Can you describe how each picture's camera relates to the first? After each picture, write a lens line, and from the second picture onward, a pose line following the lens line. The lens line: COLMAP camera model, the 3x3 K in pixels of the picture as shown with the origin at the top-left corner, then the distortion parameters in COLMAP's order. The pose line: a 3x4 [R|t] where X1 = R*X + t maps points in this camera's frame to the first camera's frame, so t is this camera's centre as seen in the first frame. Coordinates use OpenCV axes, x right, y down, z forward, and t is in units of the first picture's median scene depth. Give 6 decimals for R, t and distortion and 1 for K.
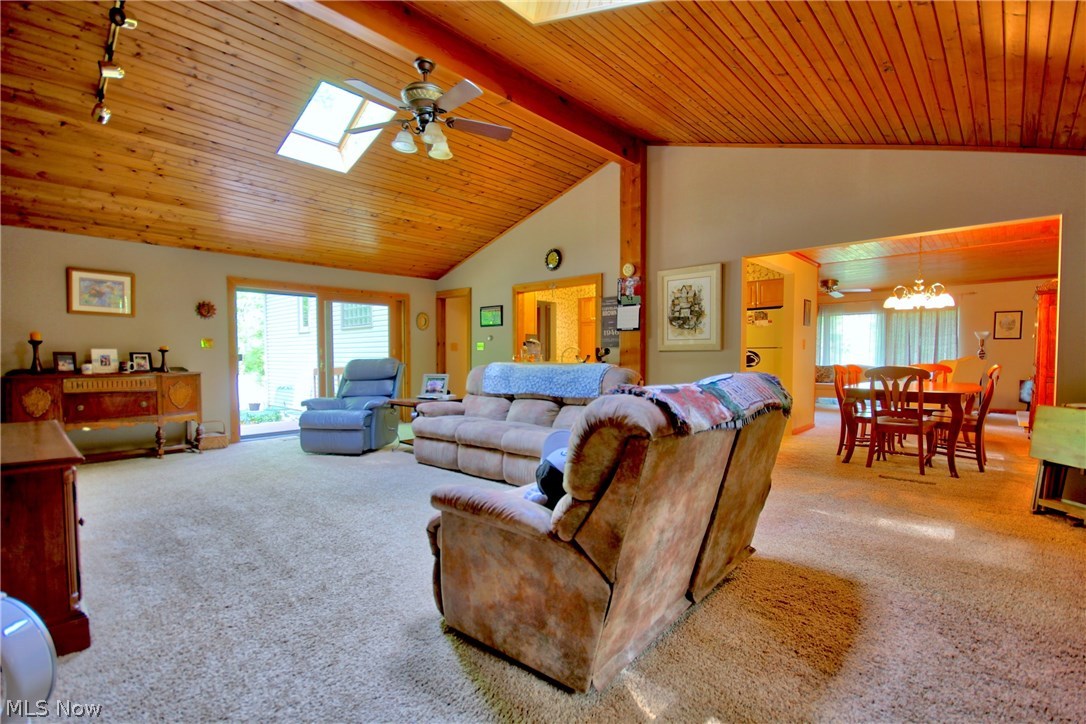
lens RADIAL K [[499.7, 0, 541.7], [0, 499.7, 377.5], [0, 0, 1]] dist [0.007244, -0.010649]
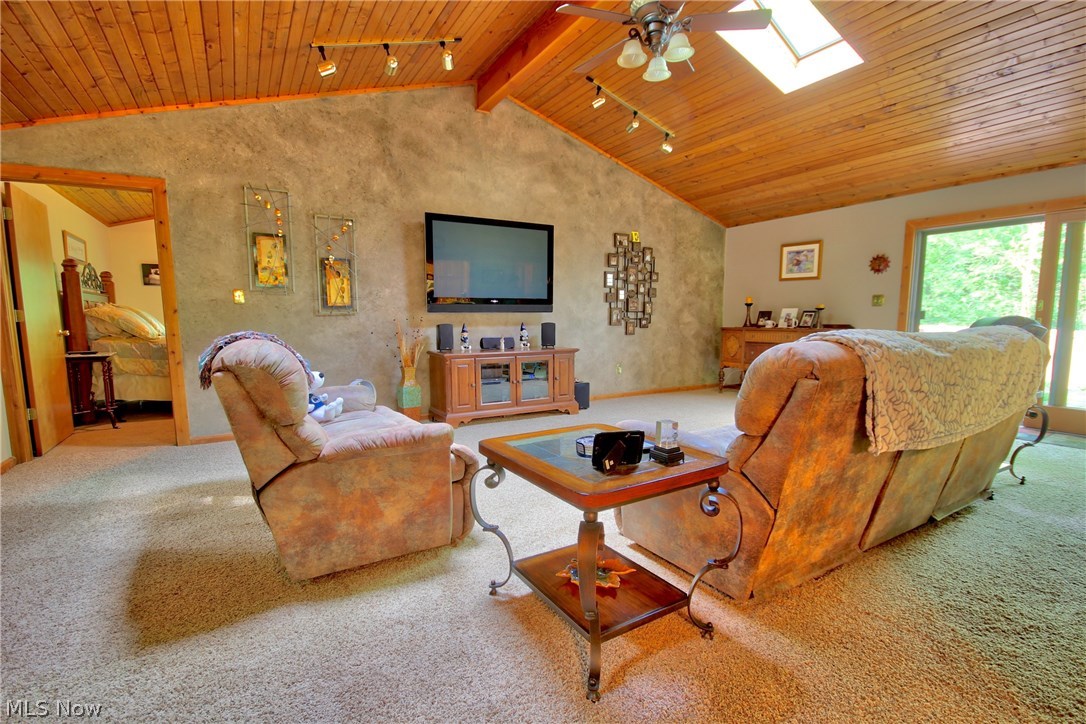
lens RADIAL K [[499.7, 0, 541.7], [0, 499.7, 377.5], [0, 0, 1]] dist [0.007244, -0.010649]
pose [[-0.281369, 0.115898, -0.952575, 0.486102], [-0.035726, 0.990726, 0.131092, -0.027849], [0.958934, 0.070917, -0.274619, 0.763830]]
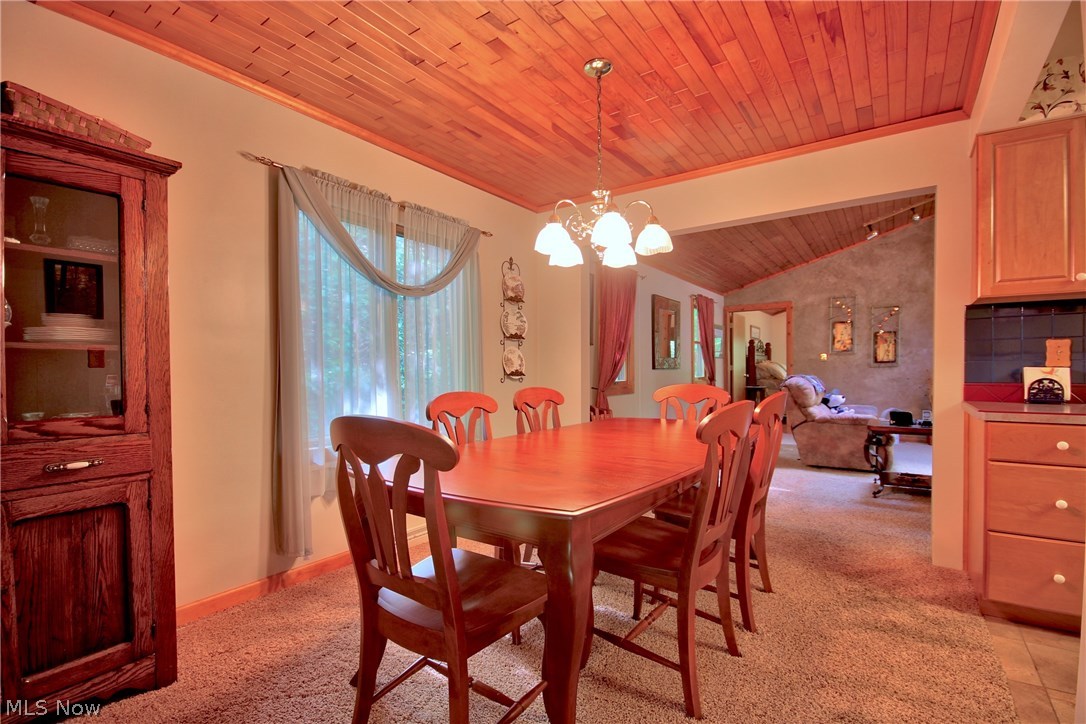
lens RADIAL K [[499.7, 0, 541.7], [0, 499.7, 377.5], [0, 0, 1]] dist [0.007244, -0.010649]
pose [[-0.991173, 0.006933, -0.132390, 0.602658], [-0.000785, 0.998307, 0.058153, -0.037638], [0.132569, 0.057744, -0.989490, 0.967779]]
